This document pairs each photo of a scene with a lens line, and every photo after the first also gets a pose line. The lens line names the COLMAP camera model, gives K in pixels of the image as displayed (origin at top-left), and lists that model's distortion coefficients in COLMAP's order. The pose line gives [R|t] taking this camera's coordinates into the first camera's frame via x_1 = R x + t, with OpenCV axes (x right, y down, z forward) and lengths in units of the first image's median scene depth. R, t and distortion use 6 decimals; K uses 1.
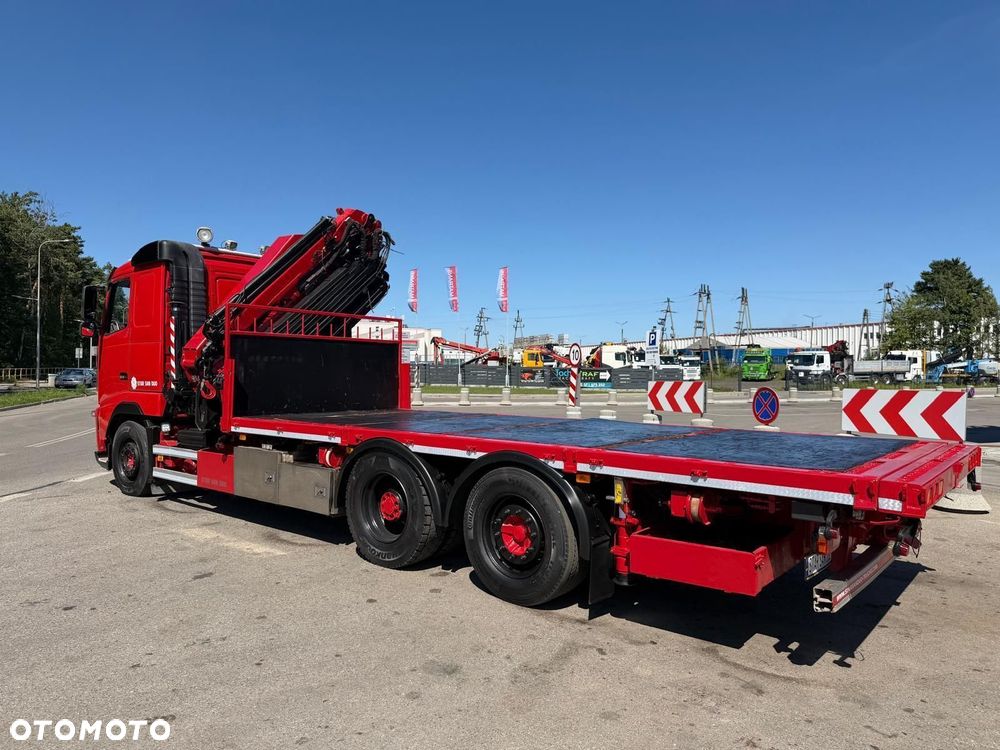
lens RADIAL K [[691.3, 0, 500.0], [0, 691.3, 375.0], [0, 0, 1]] dist [0.078642, -0.100732]
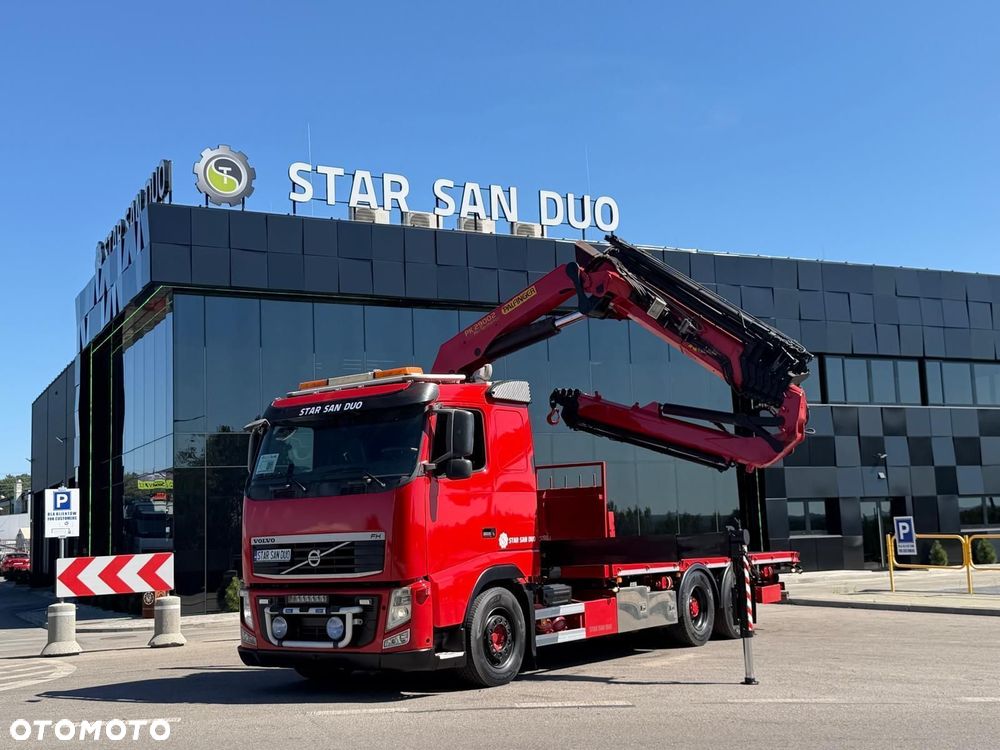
lens RADIAL K [[1150.2, 0, 490.8], [0, 1150.2, 390.2], [0, 0, 1]] dist [0.132918, -0.012449]
pose [[-0.094778, 0.123212, 0.987844, -1.977472], [0.038283, 0.992028, -0.120061, -0.001619], [-0.994762, 0.026438, -0.098739, 1.206806]]
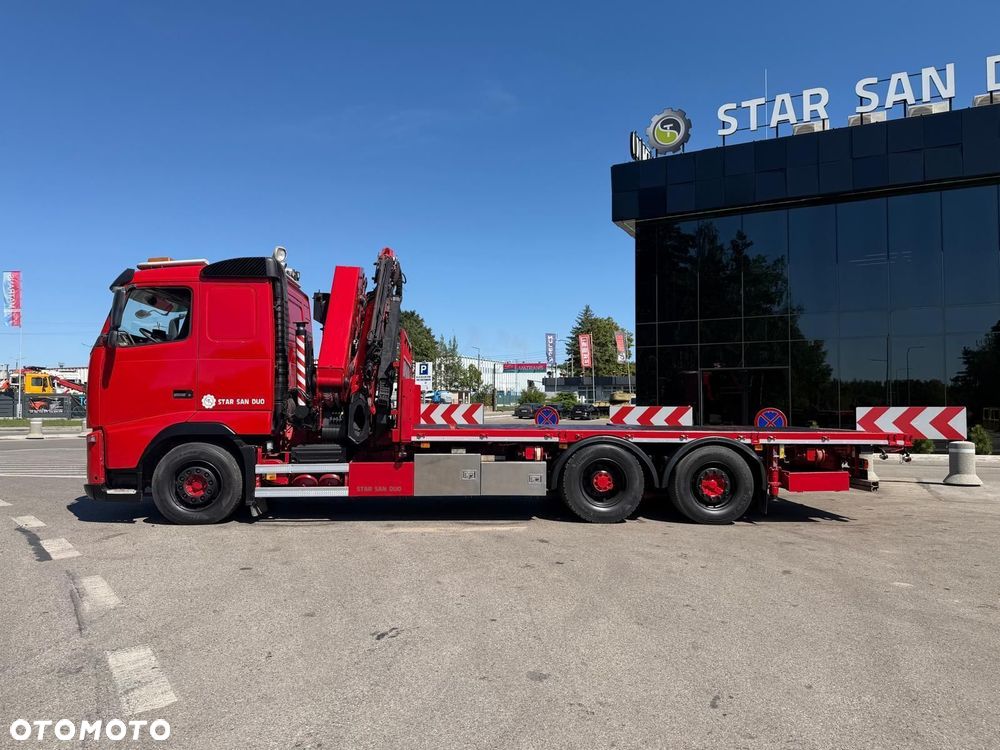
lens RADIAL K [[691.3, 0, 500.0], [0, 691.3, 375.0], [0, 0, 1]] dist [0.078642, -0.100732]
pose [[0.721414, 0.027655, 0.691952, -0.933876], [0.002544, 0.999090, -0.042583, 0.018376], [-0.692499, 0.032480, 0.720687, 0.069727]]
